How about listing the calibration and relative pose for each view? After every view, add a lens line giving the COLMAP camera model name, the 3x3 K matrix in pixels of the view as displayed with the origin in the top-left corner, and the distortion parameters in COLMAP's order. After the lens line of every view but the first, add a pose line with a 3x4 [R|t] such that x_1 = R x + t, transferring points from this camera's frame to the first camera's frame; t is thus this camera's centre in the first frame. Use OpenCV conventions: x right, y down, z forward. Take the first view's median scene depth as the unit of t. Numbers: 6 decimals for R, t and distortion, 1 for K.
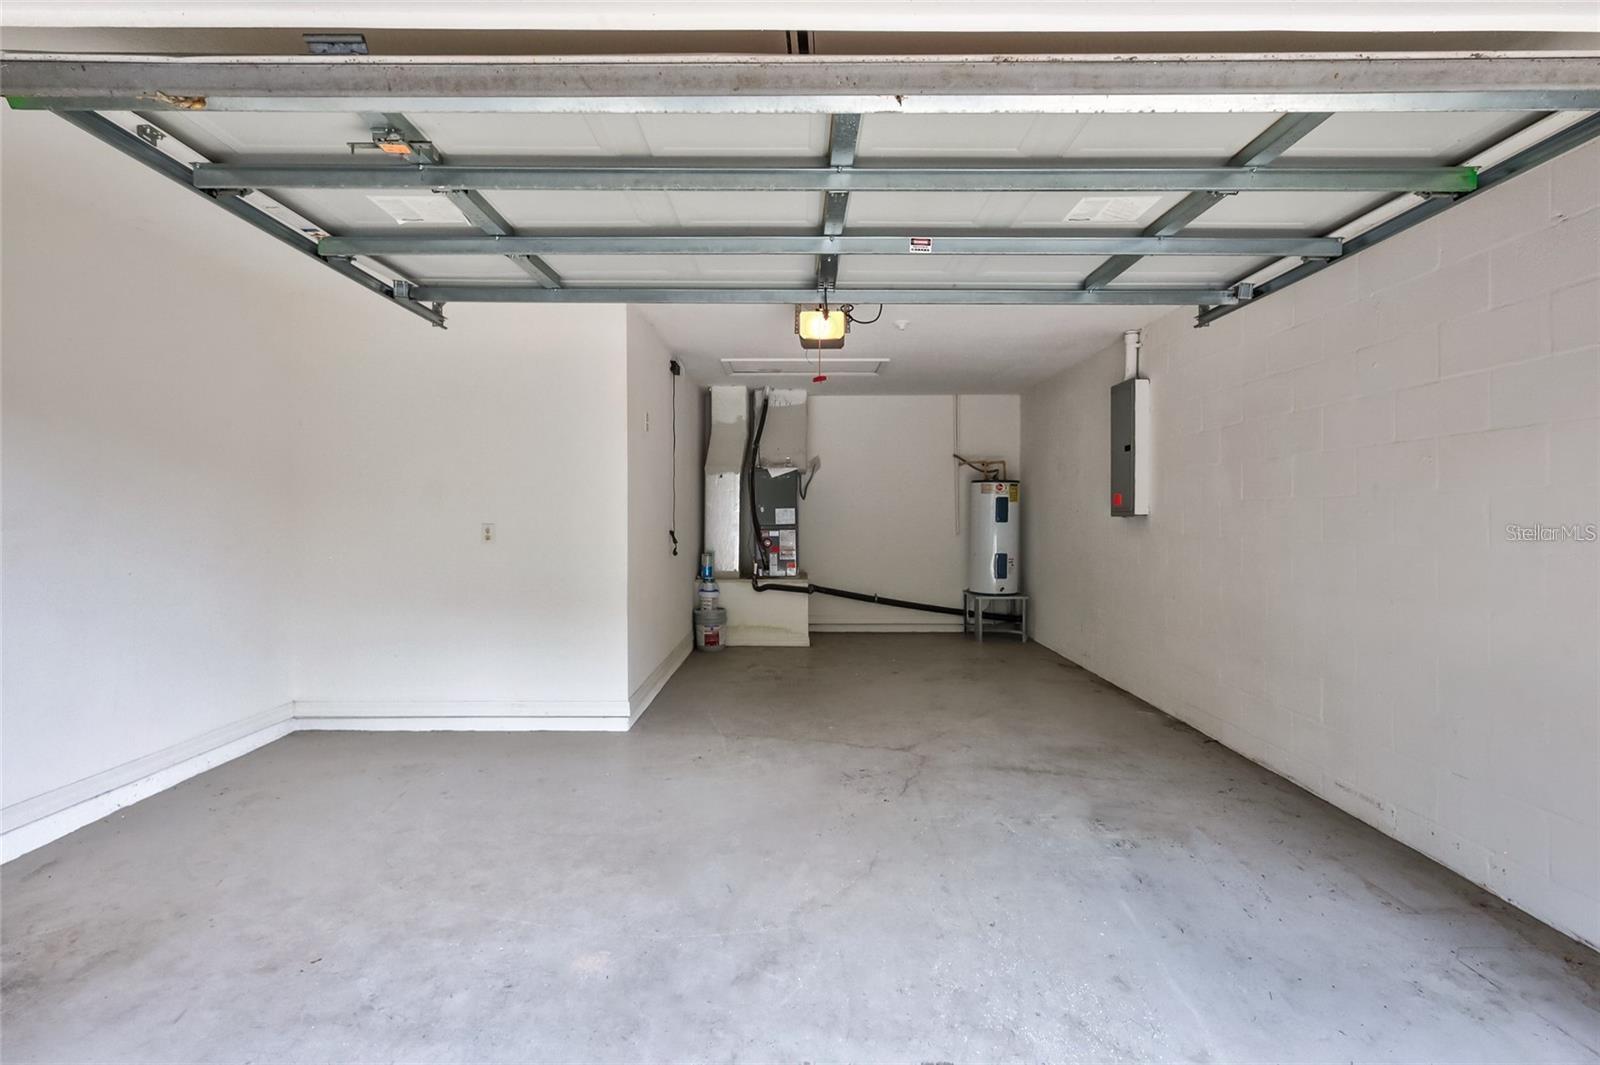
lens RADIAL K [[739.1, 0, 807.4], [0, 739.1, 520.9], [0, 0, 1]] dist [0.001439, -0.000272]
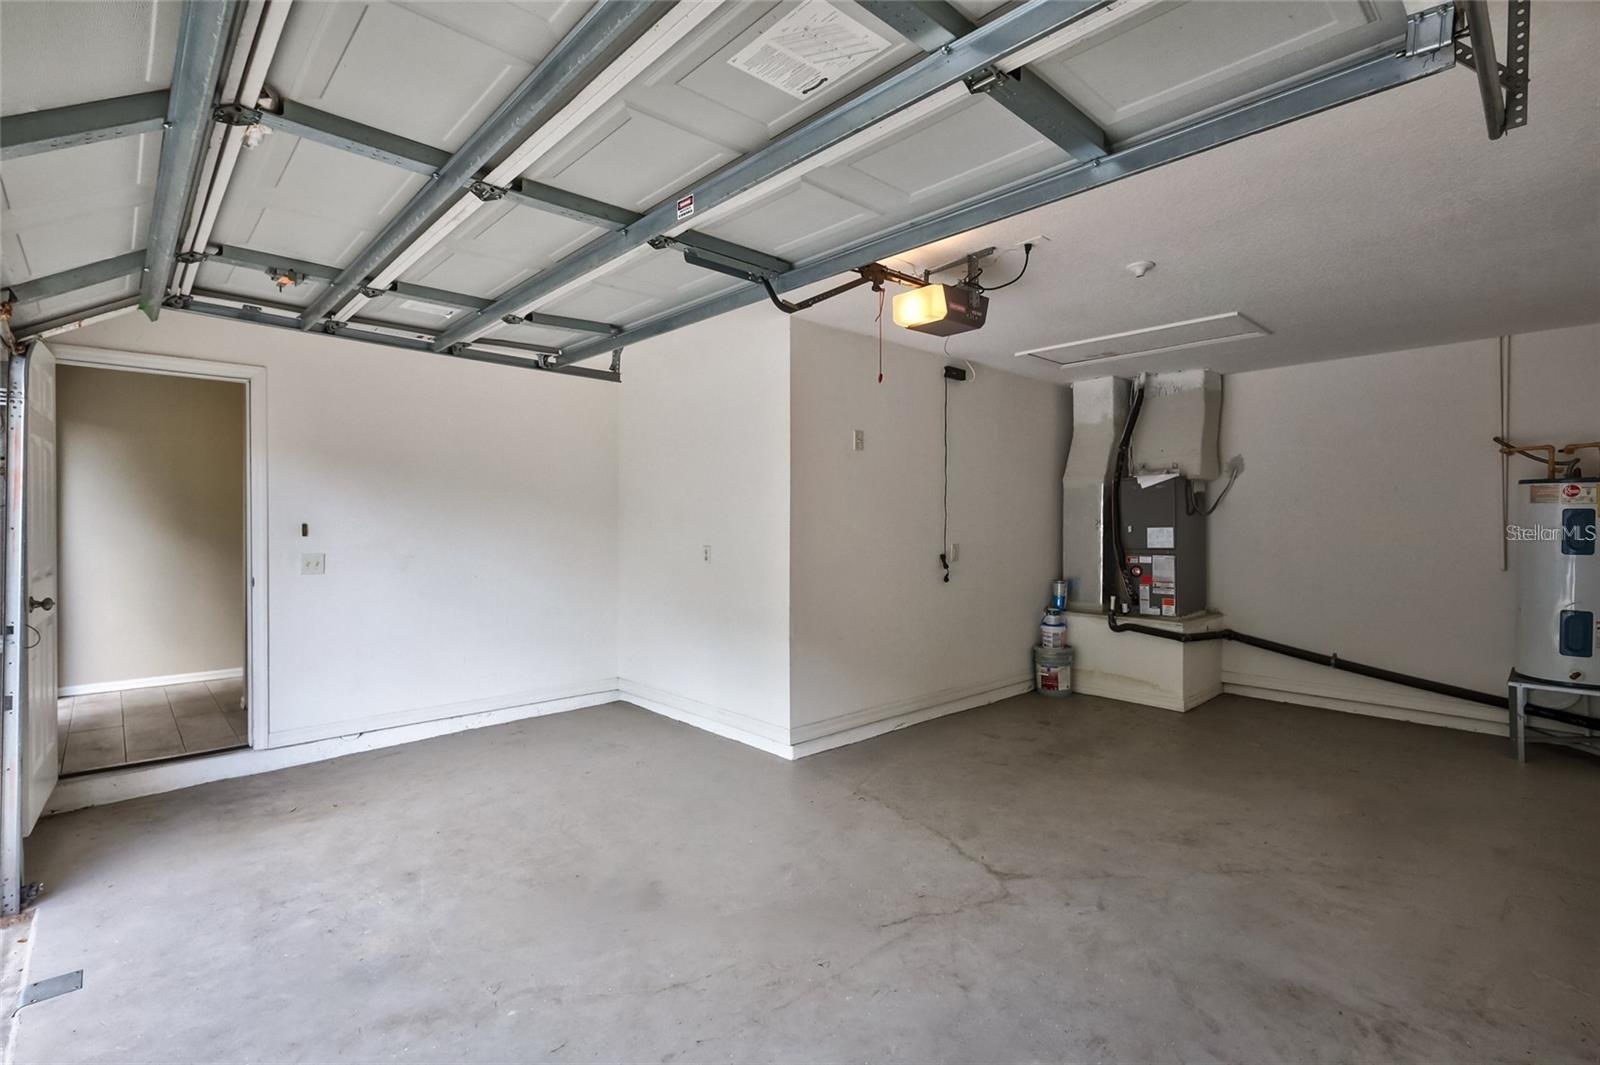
lens RADIAL K [[739.1, 0, 803.3], [0, 739.1, 532.0], [0, 0, 1]] dist [0.001439, -0.000272]
pose [[0.676918, 0.009990, -0.735990, 0.291987], [-0.007017, 0.999950, 0.007119, -0.015741], [0.736025, 0.000345, 0.676955, 0.207871]]
